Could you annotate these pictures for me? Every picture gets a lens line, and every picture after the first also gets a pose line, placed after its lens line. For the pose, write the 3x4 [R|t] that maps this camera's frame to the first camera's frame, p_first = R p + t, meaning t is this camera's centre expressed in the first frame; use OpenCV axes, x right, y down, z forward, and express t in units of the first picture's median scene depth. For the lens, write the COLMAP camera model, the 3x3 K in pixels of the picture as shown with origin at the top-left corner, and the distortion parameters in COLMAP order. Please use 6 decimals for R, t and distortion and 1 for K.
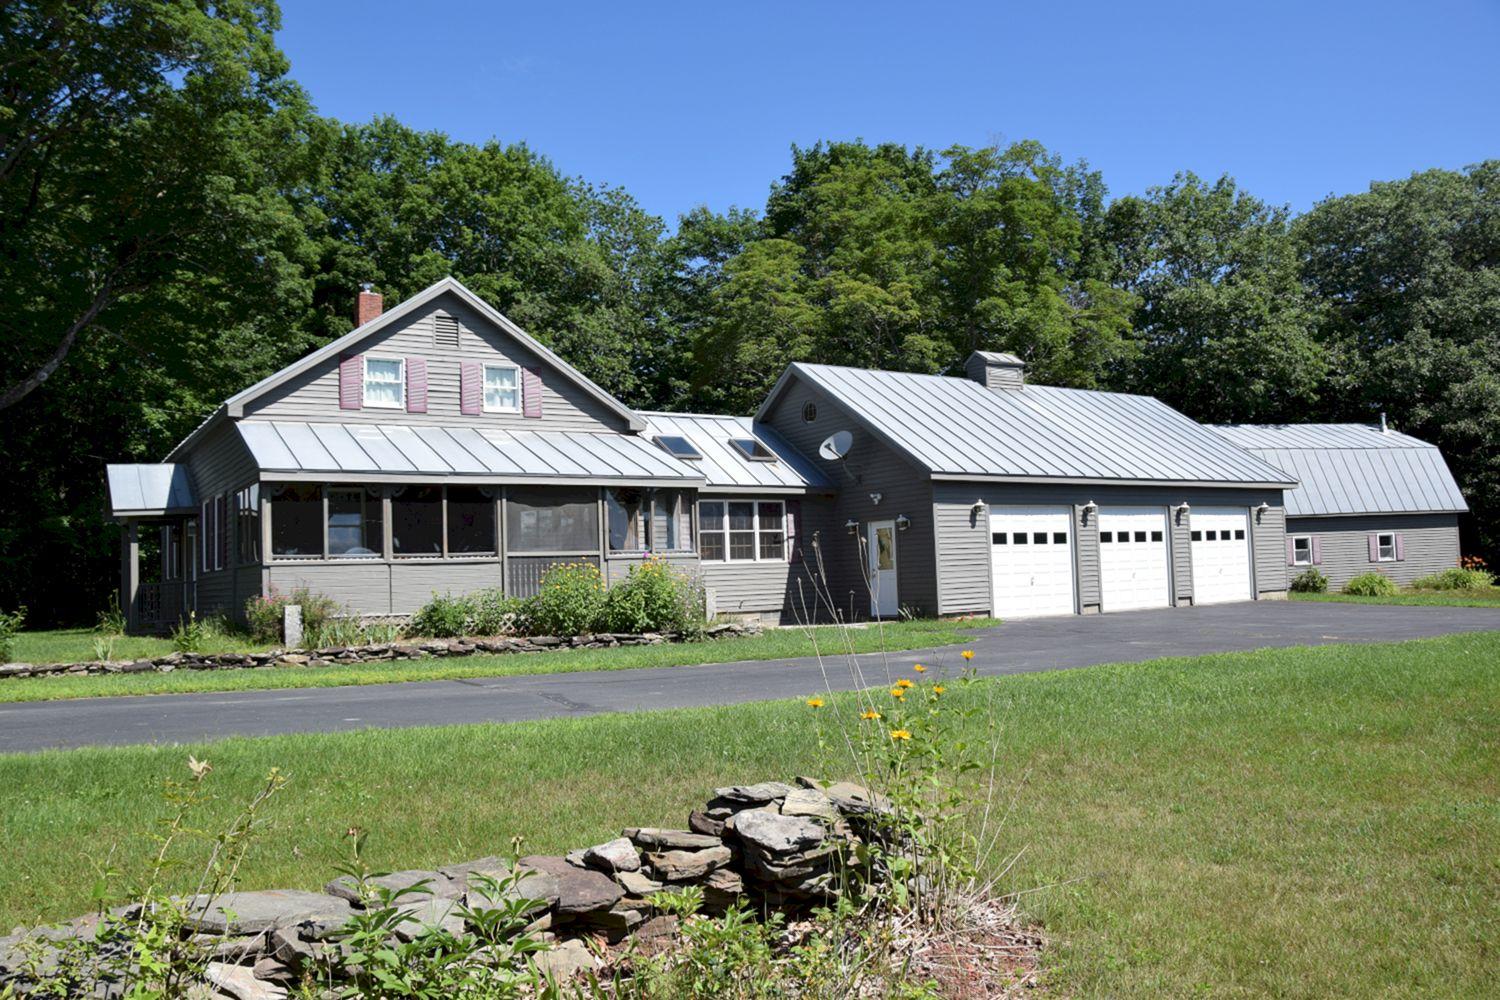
lens RADIAL K [[1166.7, 0, 750.0], [0, 1166.7, 498.7], [0, 0, 1]] dist [-0.157188, 0.105146]
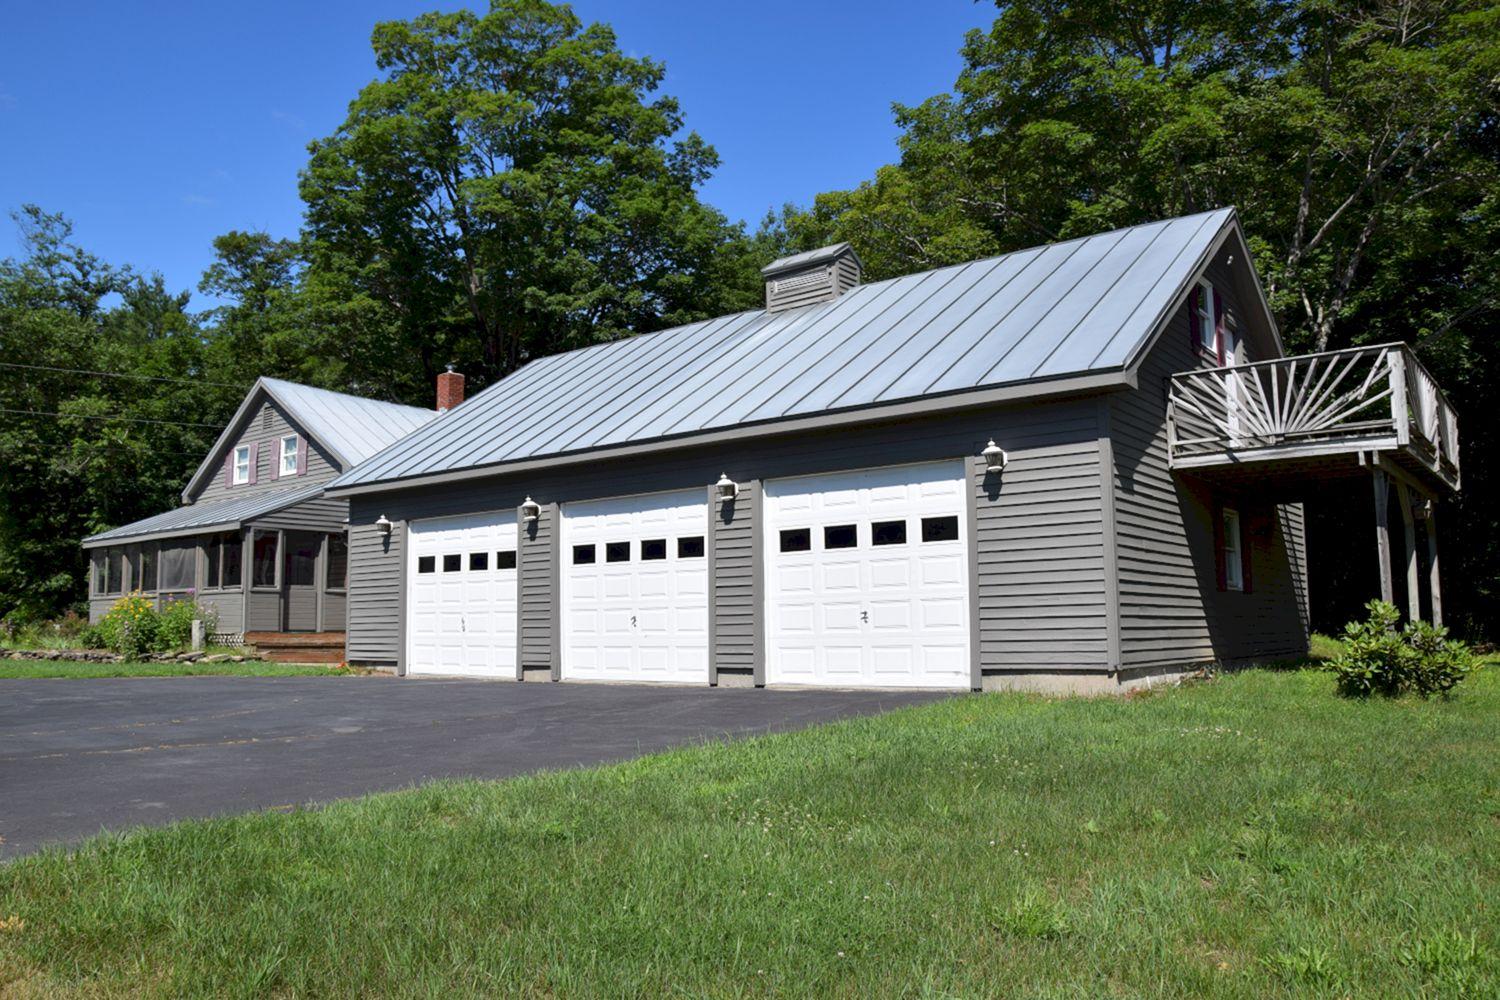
lens RADIAL K [[1166.7, 0, 750.9], [0, 1166.7, 498.3], [0, 0, 1]] dist [-0.157188, 0.105146]
pose [[0.240795, -0.047016, -0.969436, 0.939670], [0.105733, 0.994152, -0.021952, 0.029161], [0.964799, -0.097216, 0.244358, 0.982988]]
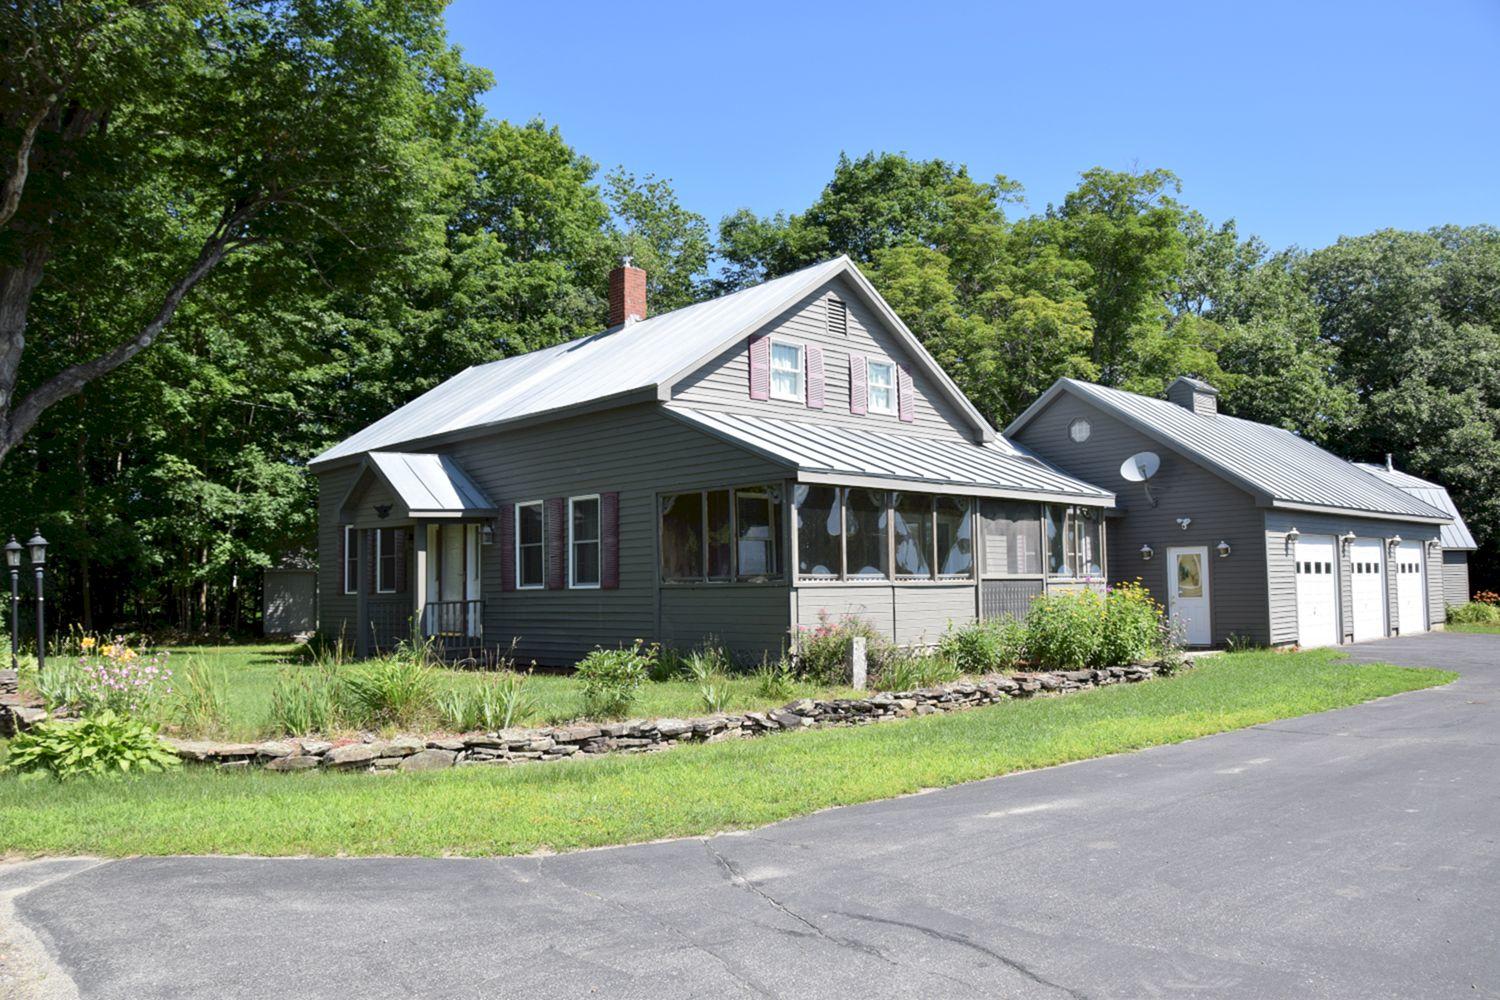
lens RADIAL K [[1166.7, 0, 748.3], [0, 1166.7, 500.5], [0, 0, 1]] dist [-0.157188, 0.105146]
pose [[0.983748, 0.034958, 0.176117, -0.384831], [-0.032575, 0.999335, -0.016402, 0.007652], [-0.176573, 0.010398, 0.984233, 0.120926]]
